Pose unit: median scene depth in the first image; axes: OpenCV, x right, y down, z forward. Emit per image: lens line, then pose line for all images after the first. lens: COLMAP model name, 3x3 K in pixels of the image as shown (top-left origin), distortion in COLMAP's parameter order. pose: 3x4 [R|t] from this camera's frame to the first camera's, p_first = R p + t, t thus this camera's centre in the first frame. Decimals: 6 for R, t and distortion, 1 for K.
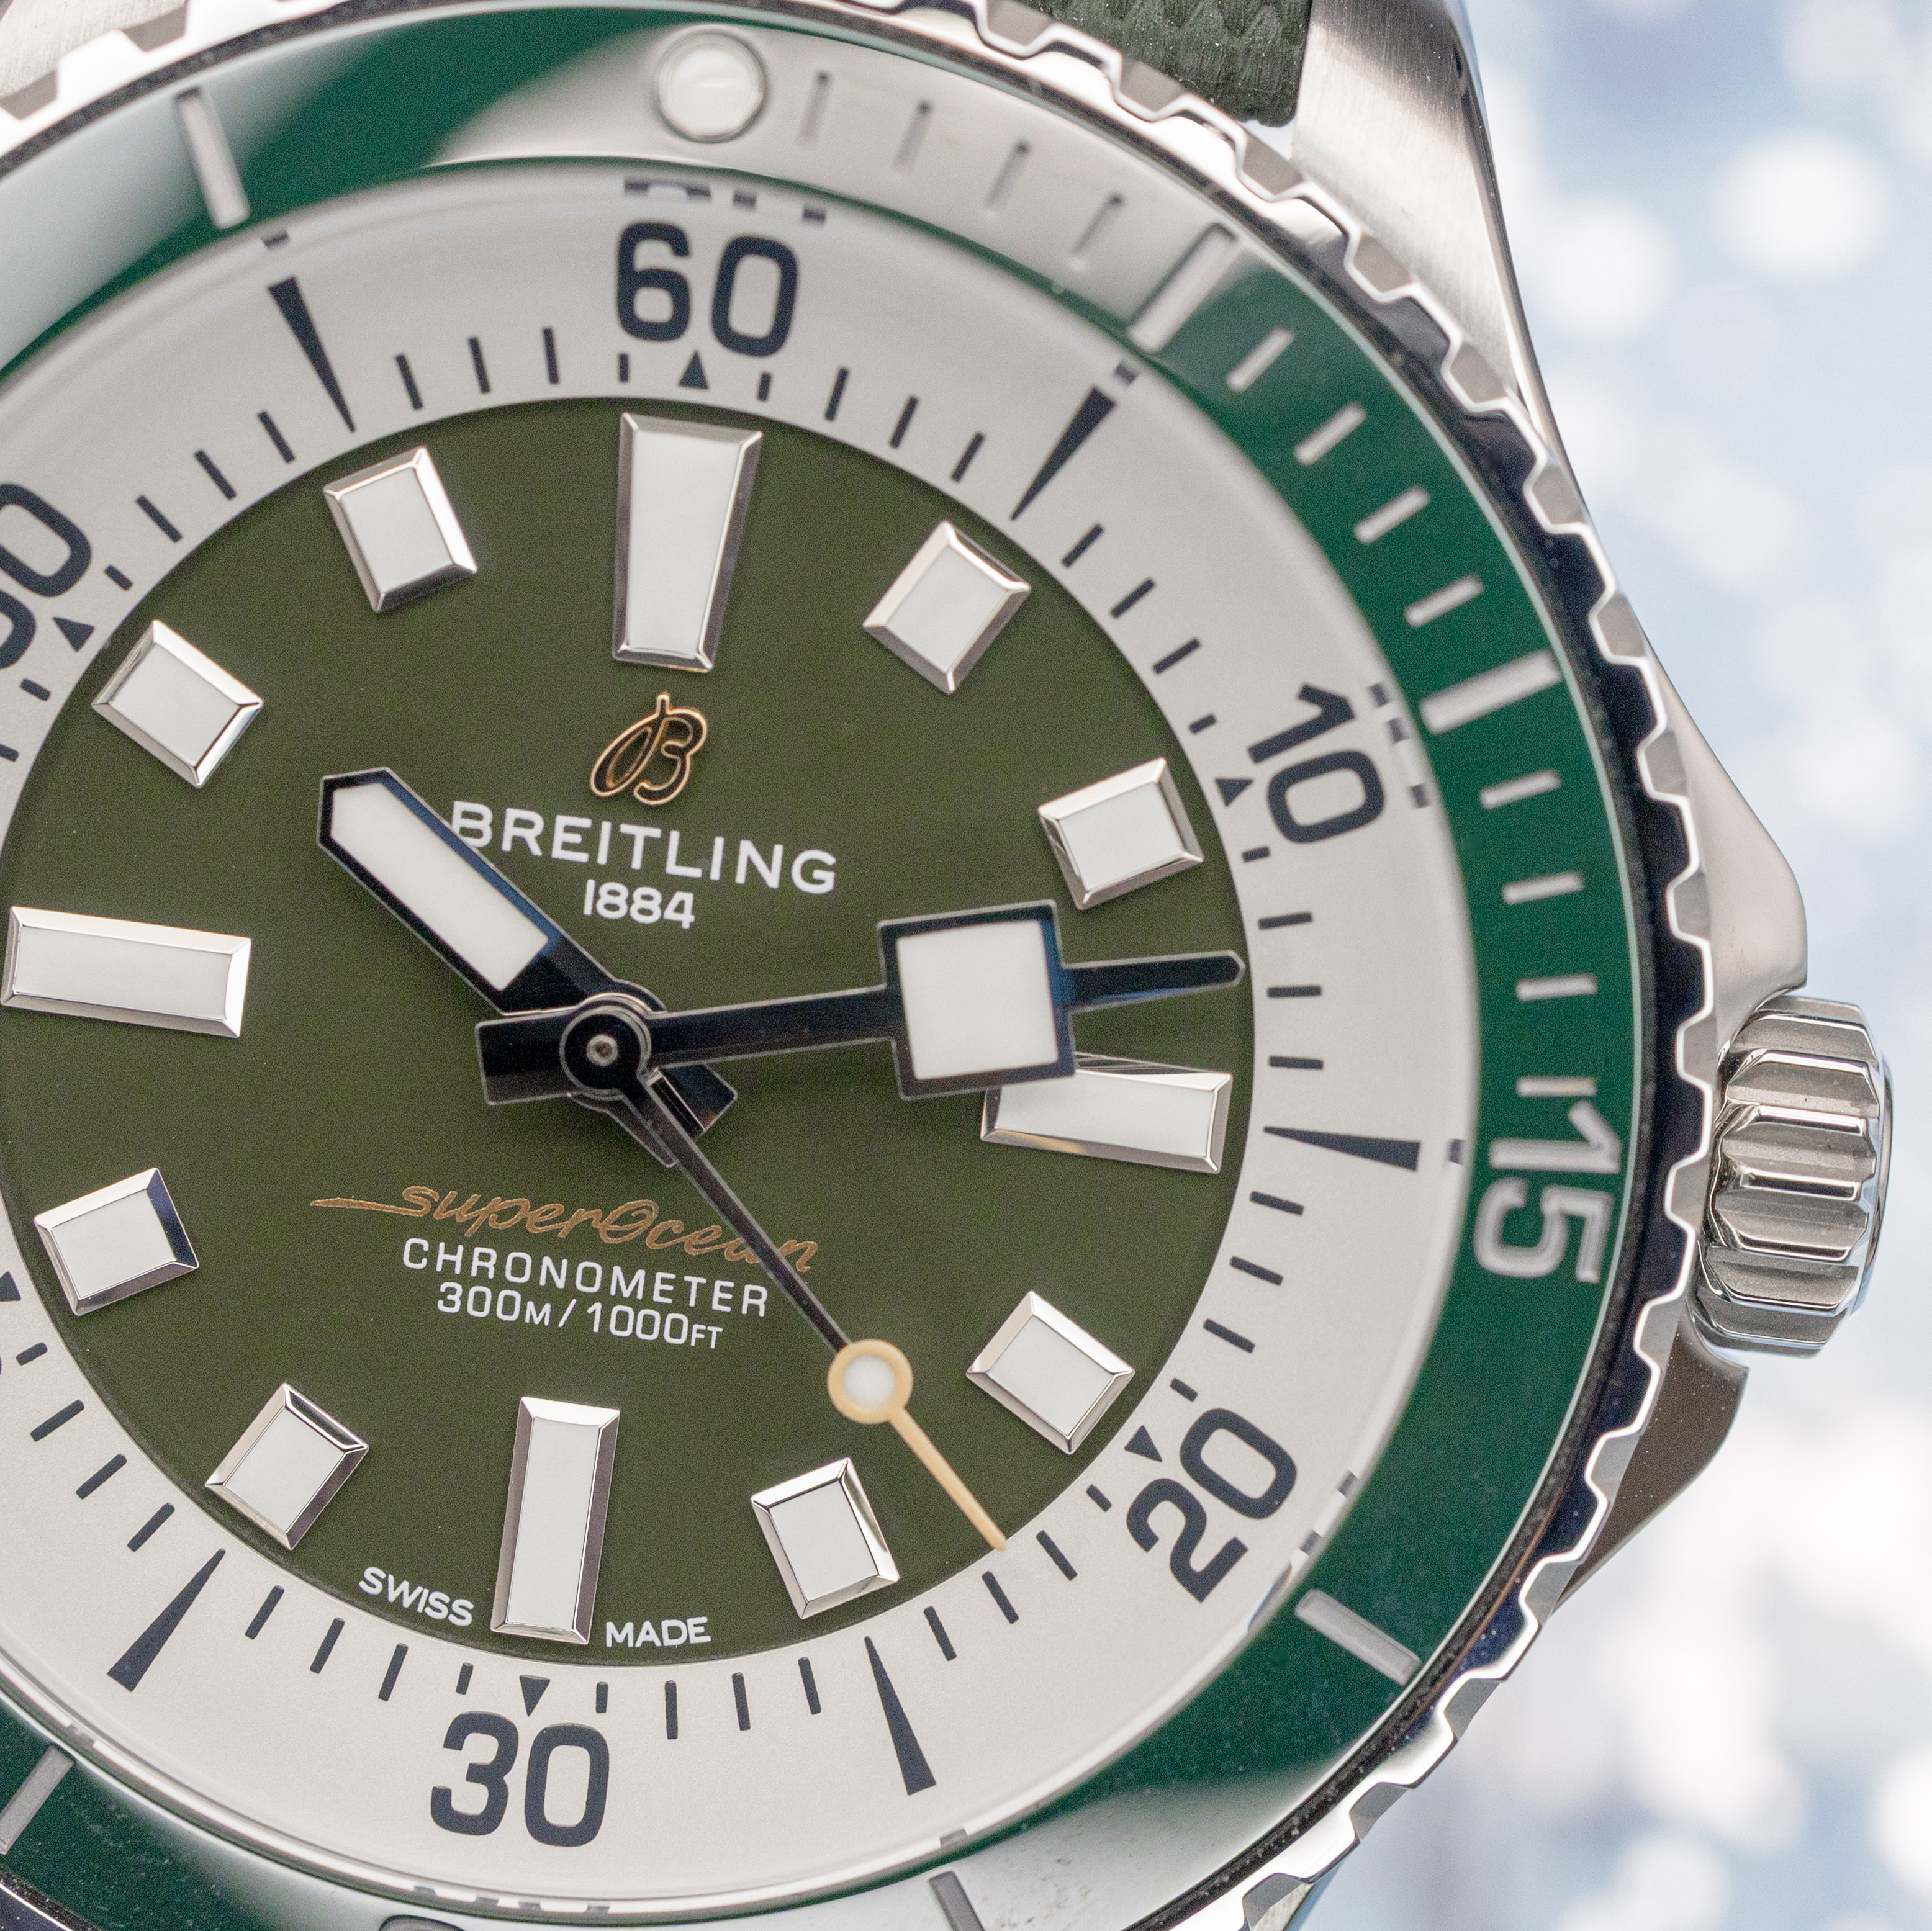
lens RADIAL K [[4647.3, 0, 1092.2], [0, 4647.3, 895.0], [0, 0, 1]] dist [0.113037, -0.008679]
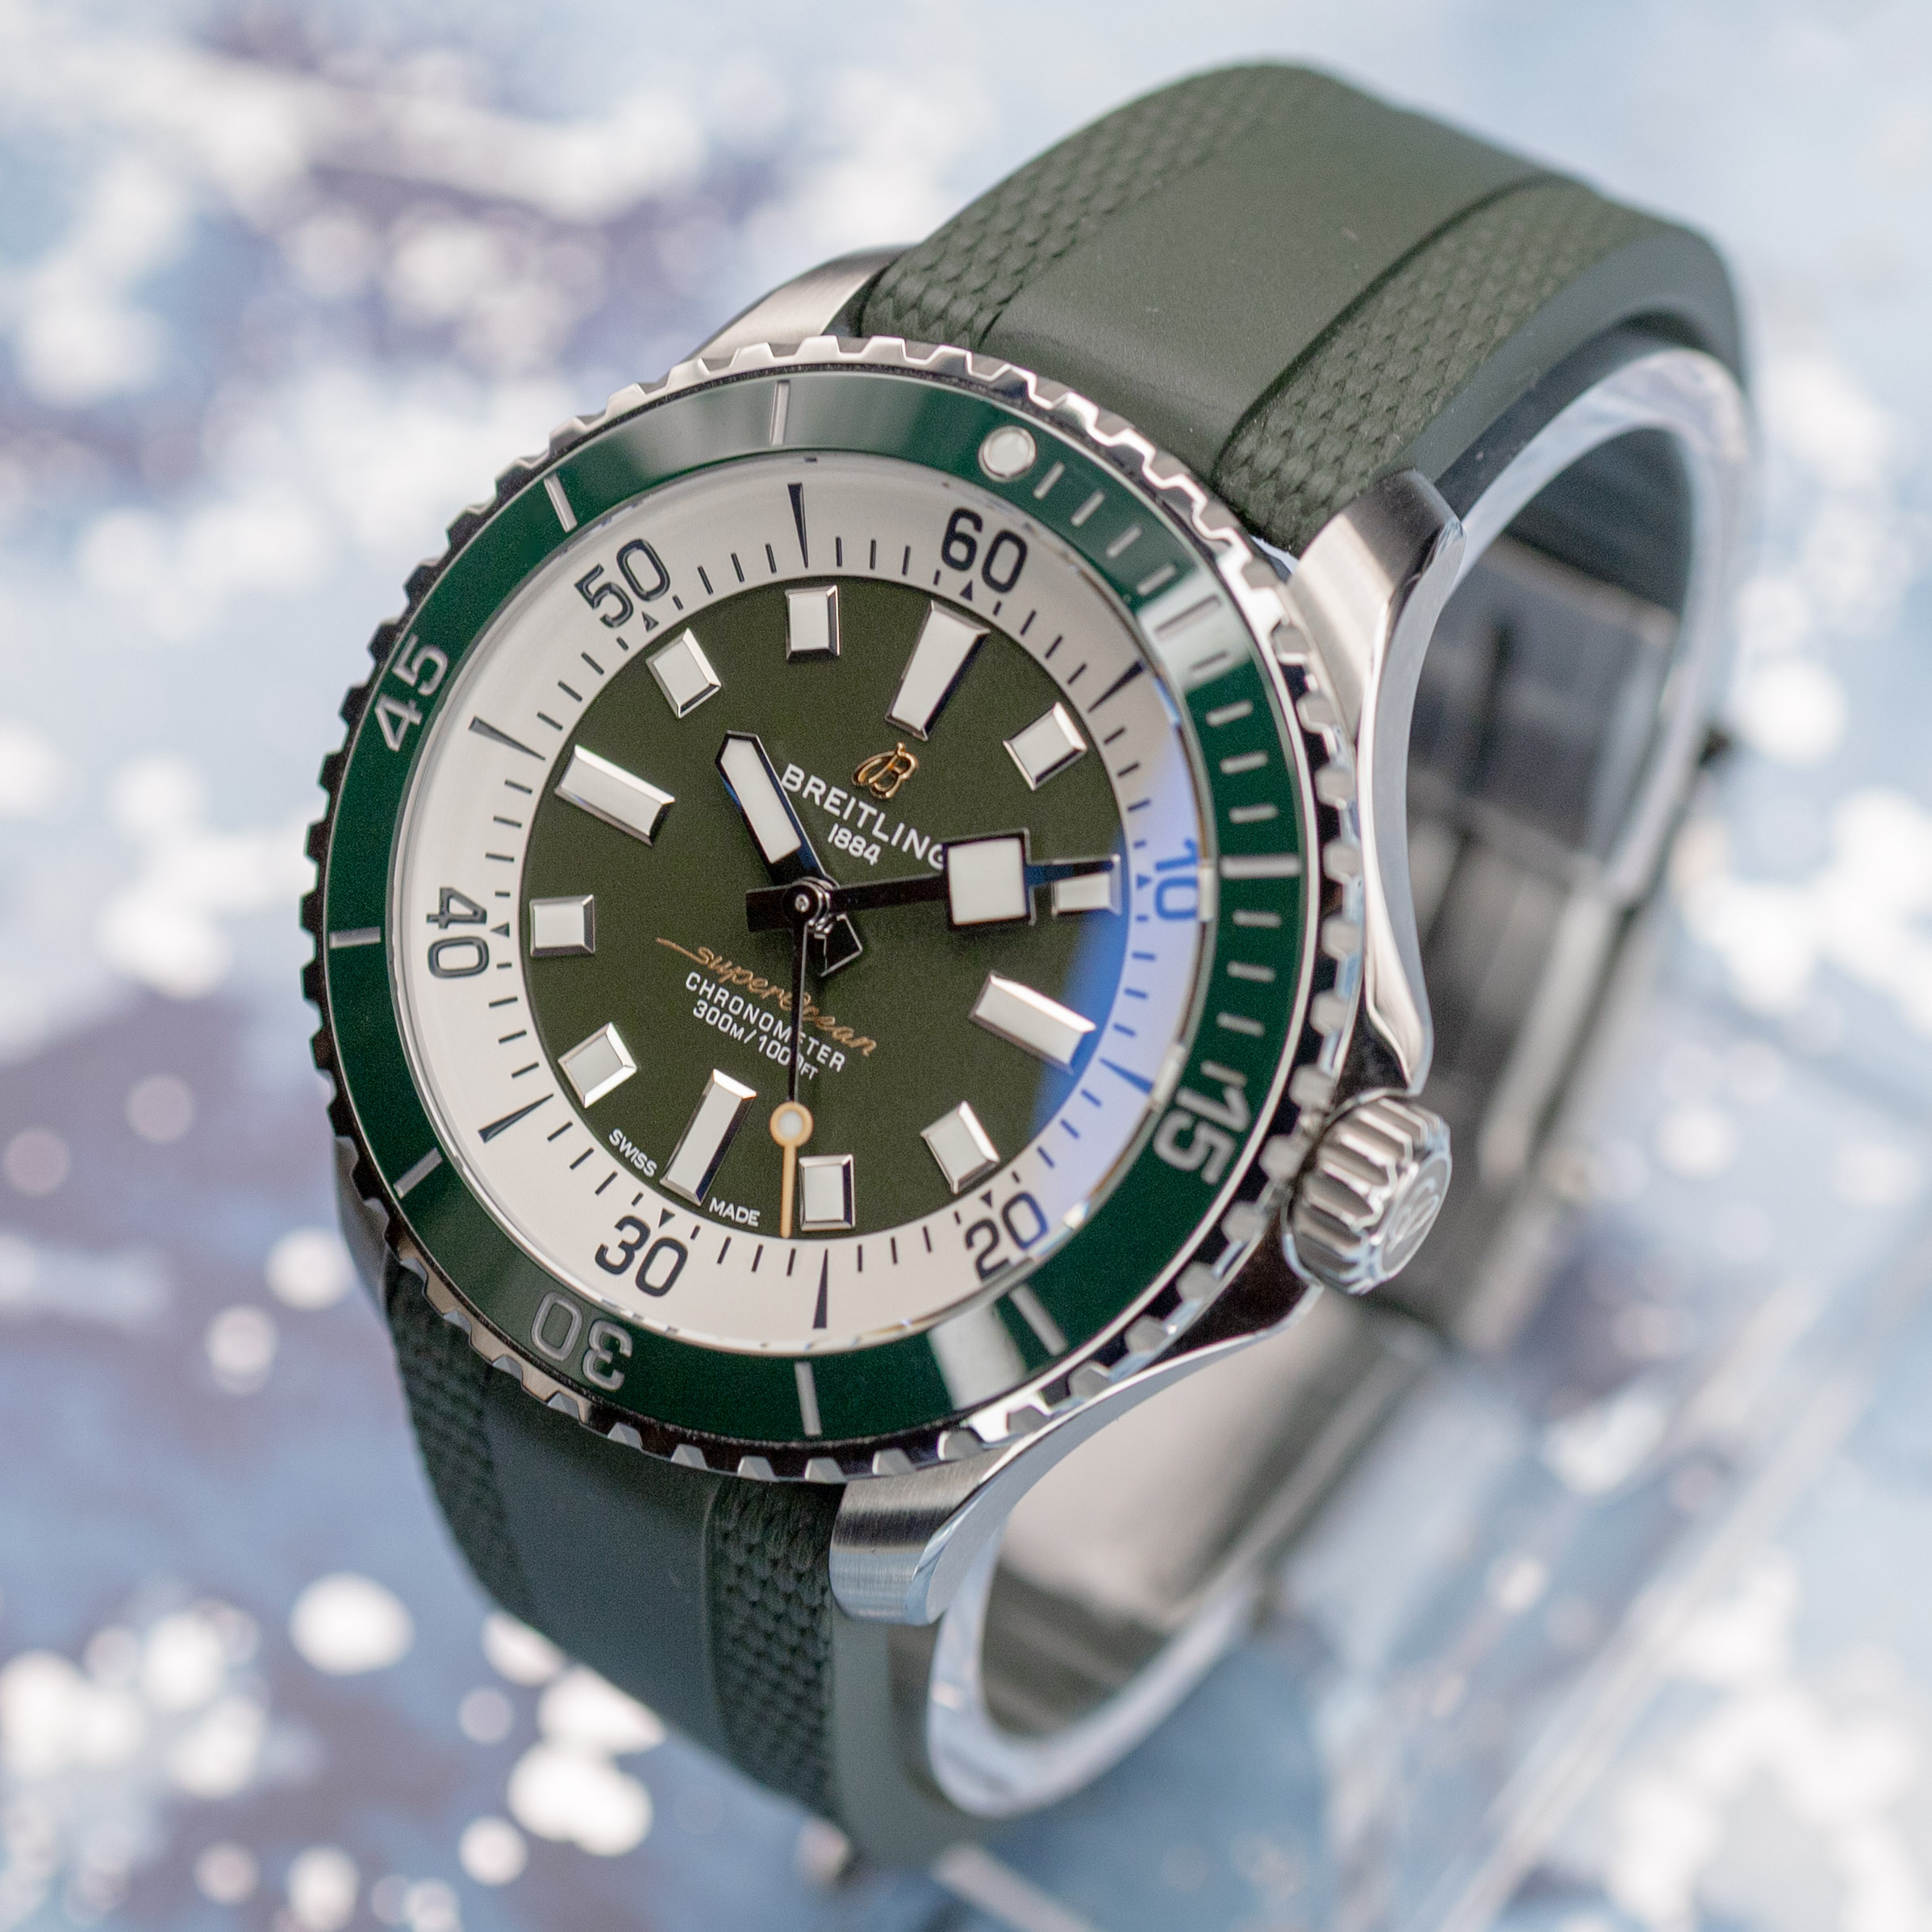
lens RADIAL K [[6003.9, 0, 966.0], [0, 6003.9, 966.0], [0, 0, 1]] dist [0.150293, 0.364512]
pose [[0.881268, 0.321905, -0.346042, 0.813761], [-0.356377, 0.933520, -0.039184, 0.129070], [0.310423, 0.157853, 0.937401, -1.291254]]
